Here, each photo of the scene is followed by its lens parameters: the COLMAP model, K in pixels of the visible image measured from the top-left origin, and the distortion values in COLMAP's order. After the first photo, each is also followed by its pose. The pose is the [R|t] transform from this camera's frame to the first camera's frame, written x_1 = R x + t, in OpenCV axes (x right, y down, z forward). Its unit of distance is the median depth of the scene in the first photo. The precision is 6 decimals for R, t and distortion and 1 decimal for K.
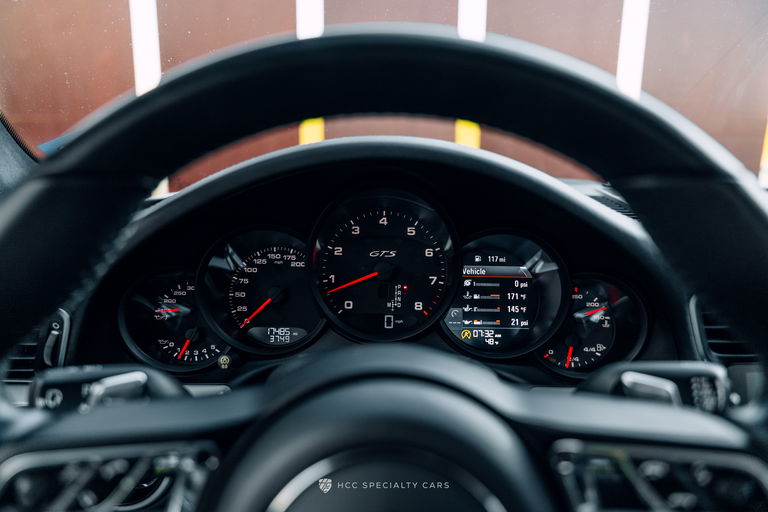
lens RADIAL K [[506.6, 0, 379.9], [0, 506.6, 258.3], [0, 0, 1]] dist [-0.023855, 0.000350]
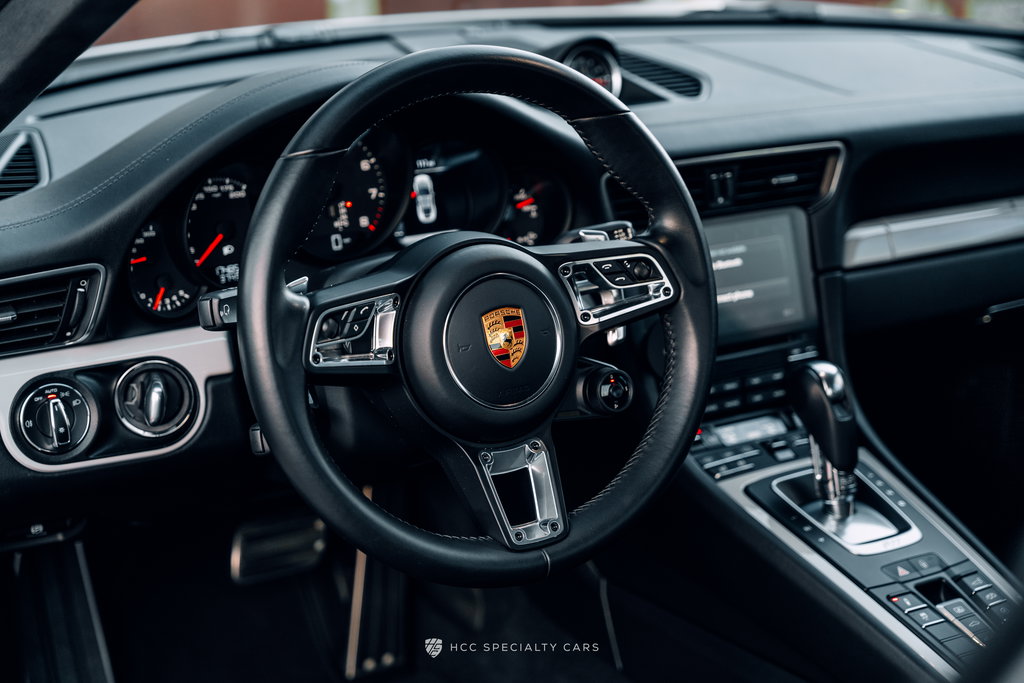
lens RADIAL K [[1695.0, 0, 512.4], [0, 1695.0, 341.2], [0, 0, 1]] dist [-0.030798, 0.000000]
pose [[0.845426, -0.167944, 0.507000, -1.364322], [0.102702, 0.982679, 0.154256, -0.151295], [-0.524125, -0.078342, 0.848031, -1.913144]]
